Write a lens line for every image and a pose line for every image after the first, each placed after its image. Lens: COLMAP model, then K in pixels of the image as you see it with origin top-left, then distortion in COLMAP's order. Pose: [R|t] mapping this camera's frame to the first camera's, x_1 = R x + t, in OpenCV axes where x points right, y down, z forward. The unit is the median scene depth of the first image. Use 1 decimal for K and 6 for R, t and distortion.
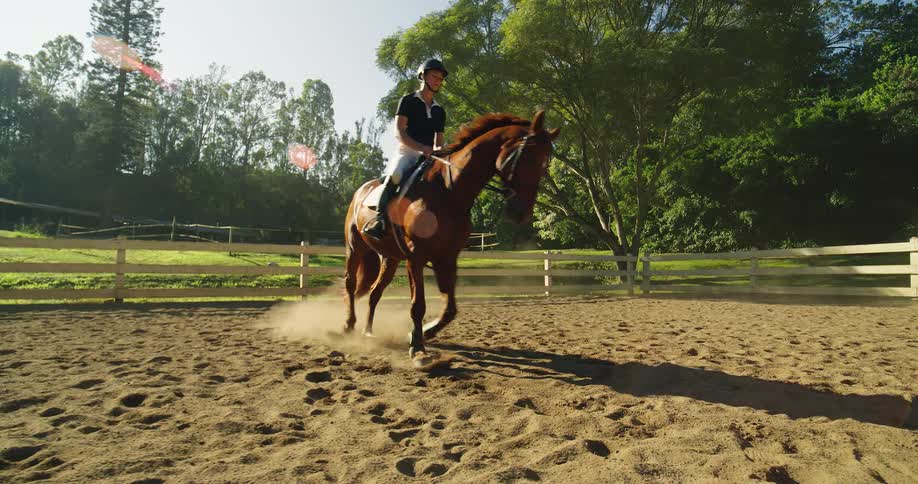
lens RADIAL K [[1333.1, 0, 459.0], [0, 1333.1, 242.0], [0, 0, 1]] dist [-0.011475, 0.206763]
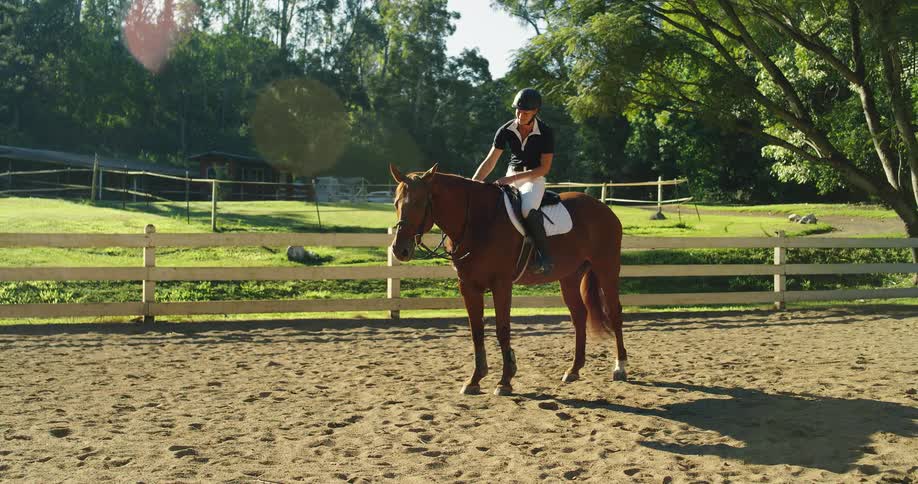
lens RADIAL K [[1333.1, 0, 459.0], [0, 1333.1, 242.0], [0, 0, 1]] dist [-0.011475, 0.206763]
pose [[0.988605, -0.004312, -0.150472, 0.018540], [0.000394, 0.999660, -0.026062, 0.031735], [0.150534, 0.025705, 0.988271, 0.478353]]
